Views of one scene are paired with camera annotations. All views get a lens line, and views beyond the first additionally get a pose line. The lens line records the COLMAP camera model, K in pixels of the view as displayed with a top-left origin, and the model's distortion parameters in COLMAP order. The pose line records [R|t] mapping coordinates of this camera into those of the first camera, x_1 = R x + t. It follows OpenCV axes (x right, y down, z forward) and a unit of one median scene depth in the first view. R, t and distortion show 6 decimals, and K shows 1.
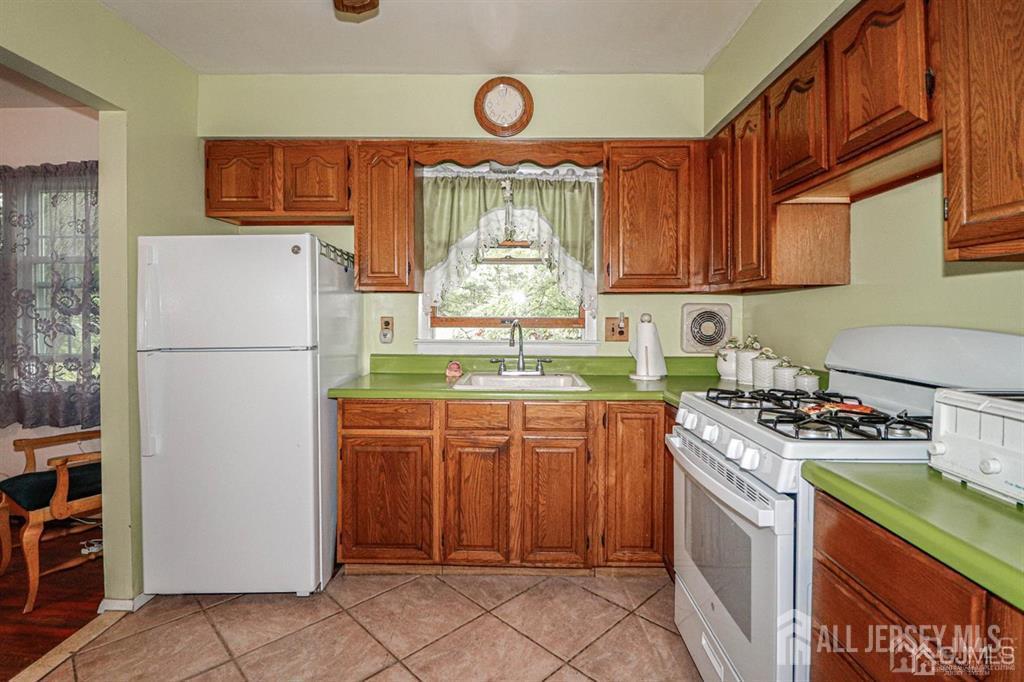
lens RADIAL K [[487.3, 0, 516.4], [0, 487.3, 332.7], [0, 0, 1]] dist [-0.002569, -0.010685]
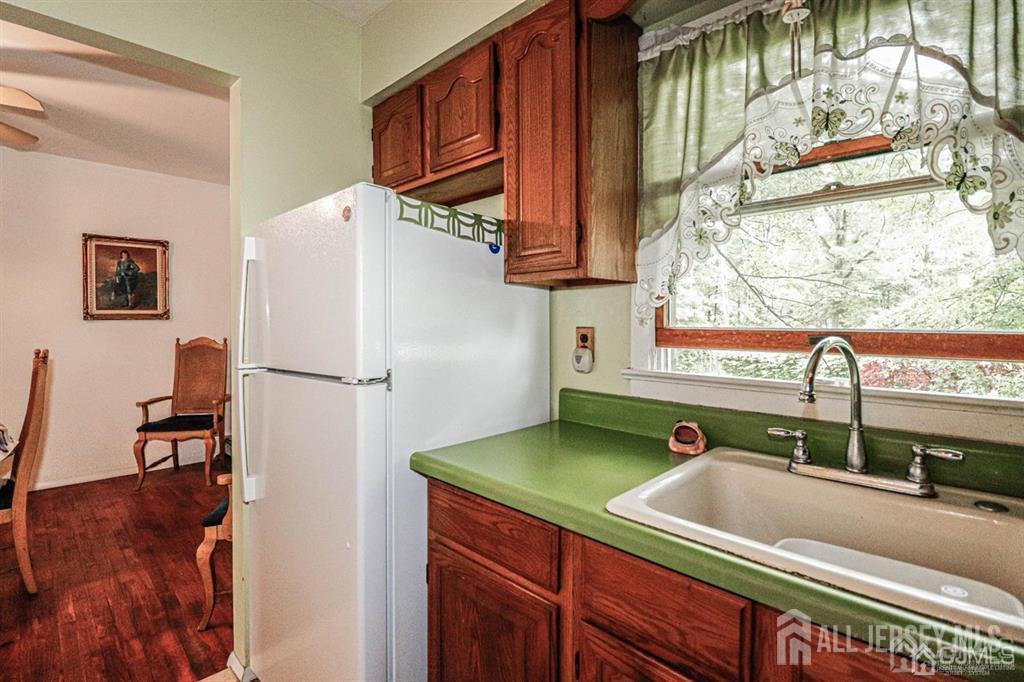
lens RADIAL K [[473.0, 0, 523.7], [0, 473.0, 329.3], [0, 0, 1]] dist [-0.002337, -0.010905]
pose [[0.726418, 0.008210, -0.687204, 0.072650], [-0.024098, 0.999618, -0.013531, -0.020636], [0.686830, 0.026389, 0.726339, 0.544013]]
